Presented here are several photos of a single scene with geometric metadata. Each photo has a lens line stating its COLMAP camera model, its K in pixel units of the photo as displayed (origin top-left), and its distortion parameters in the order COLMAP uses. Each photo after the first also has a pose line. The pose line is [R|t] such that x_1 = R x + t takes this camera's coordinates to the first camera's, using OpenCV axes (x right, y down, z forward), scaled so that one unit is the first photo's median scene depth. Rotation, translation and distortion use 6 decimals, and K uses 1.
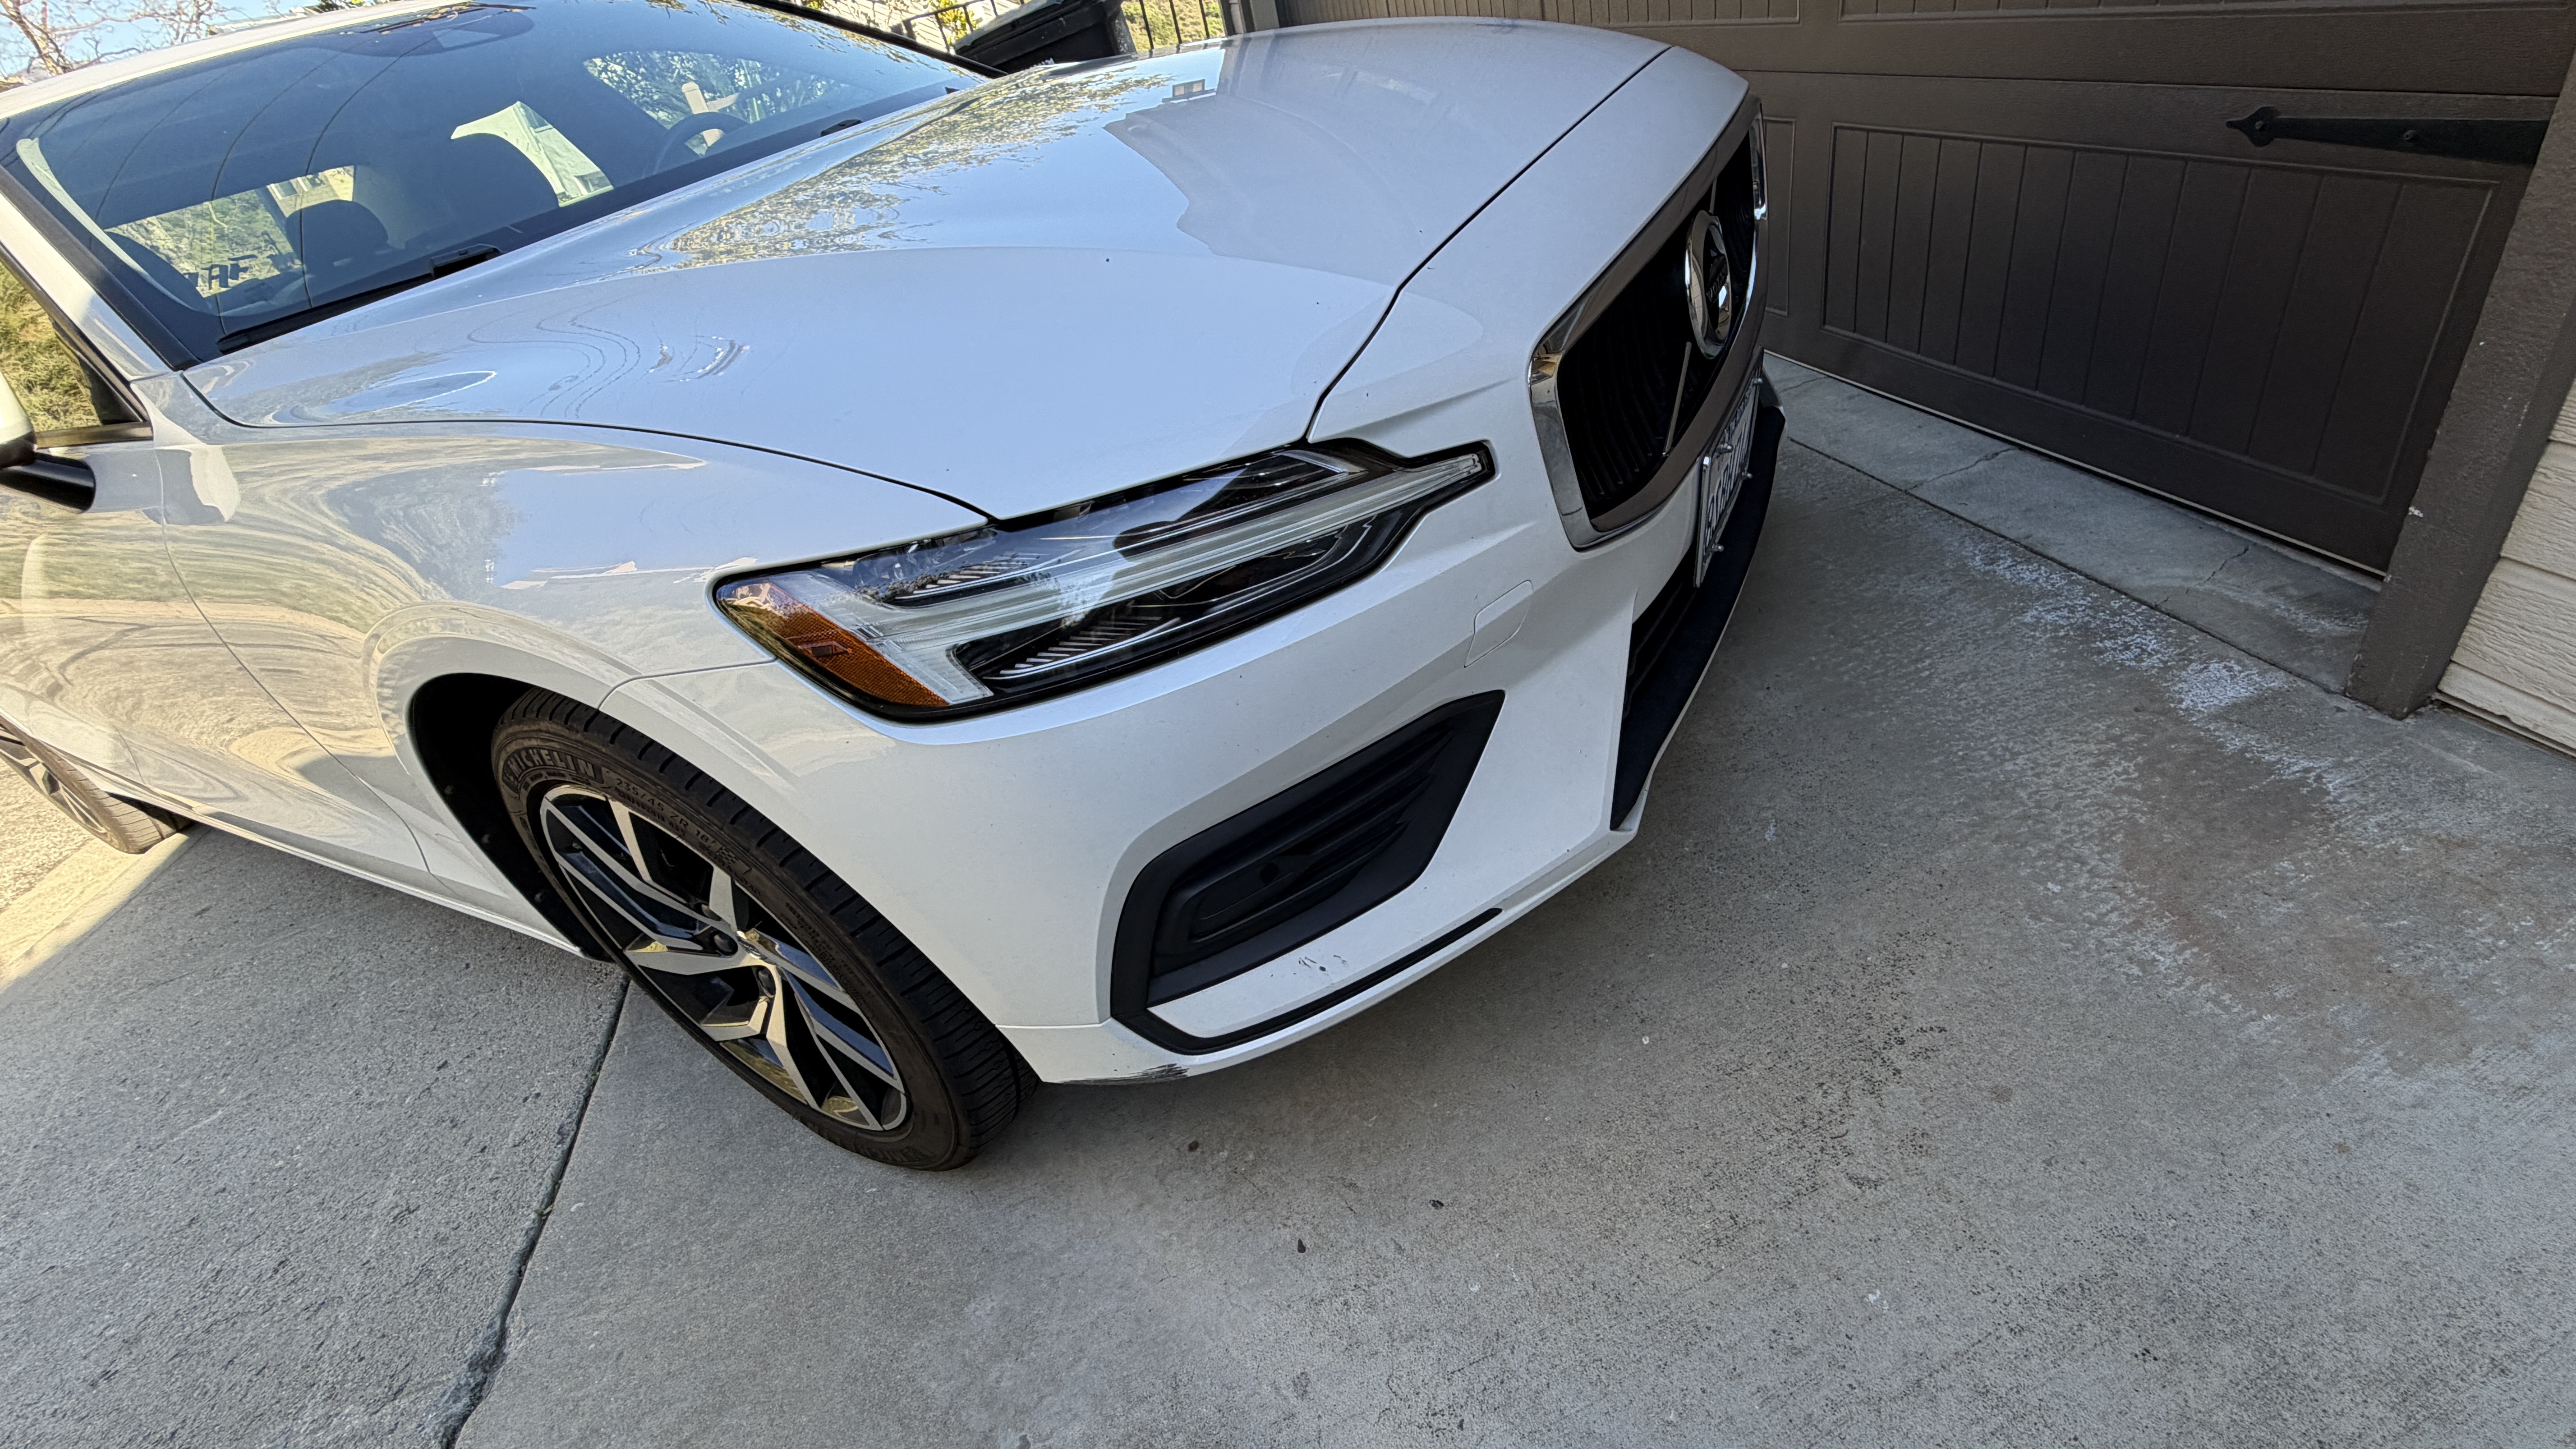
lens RADIAL K [[1124.6, 0, 1289.1], [0, 1124.6, 725.7], [0, 0, 1]] dist [0.002233, 0.000313]
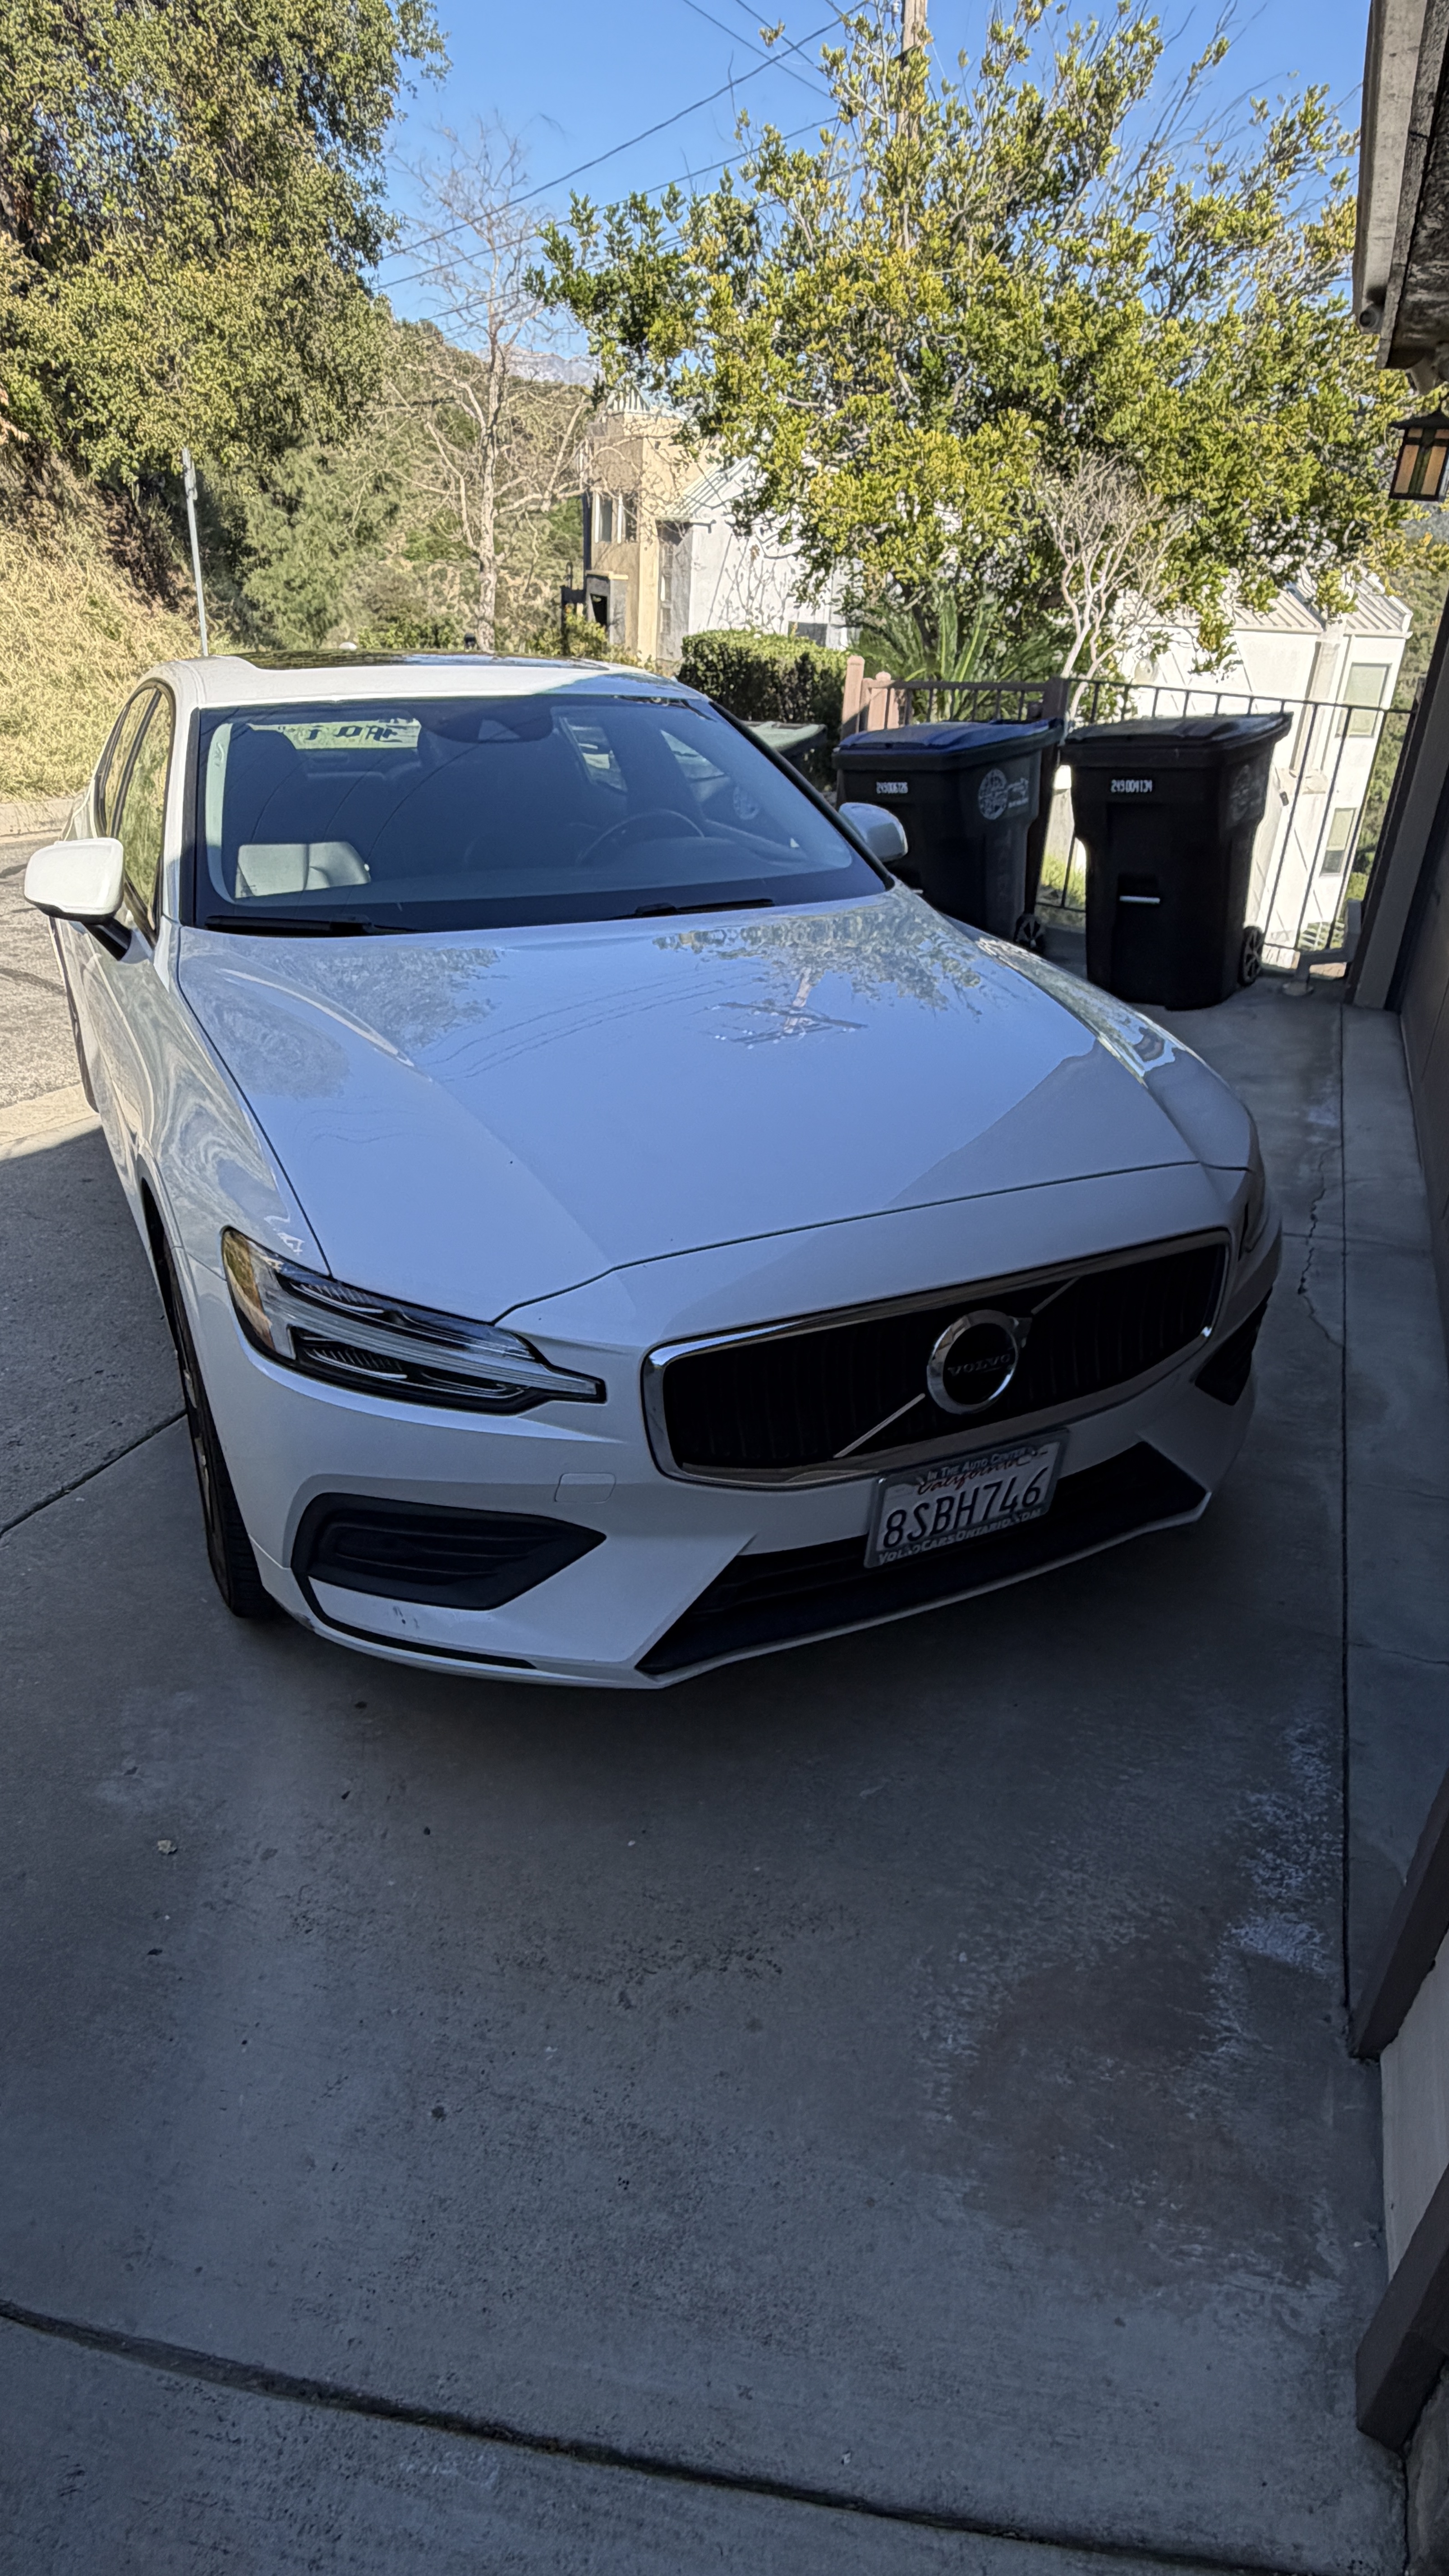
lens RADIAL K [[1439.2, 0, 724.5], [0, 1439.2, 1287.2], [0, 0, 1]] dist [-0.001239, 0.000117]
pose [[0.778036, 0.489217, -0.394115, 0.820829], [-0.516442, 0.855284, 0.042142, -0.427167], [0.357697, 0.170749, 0.918094, -0.629581]]
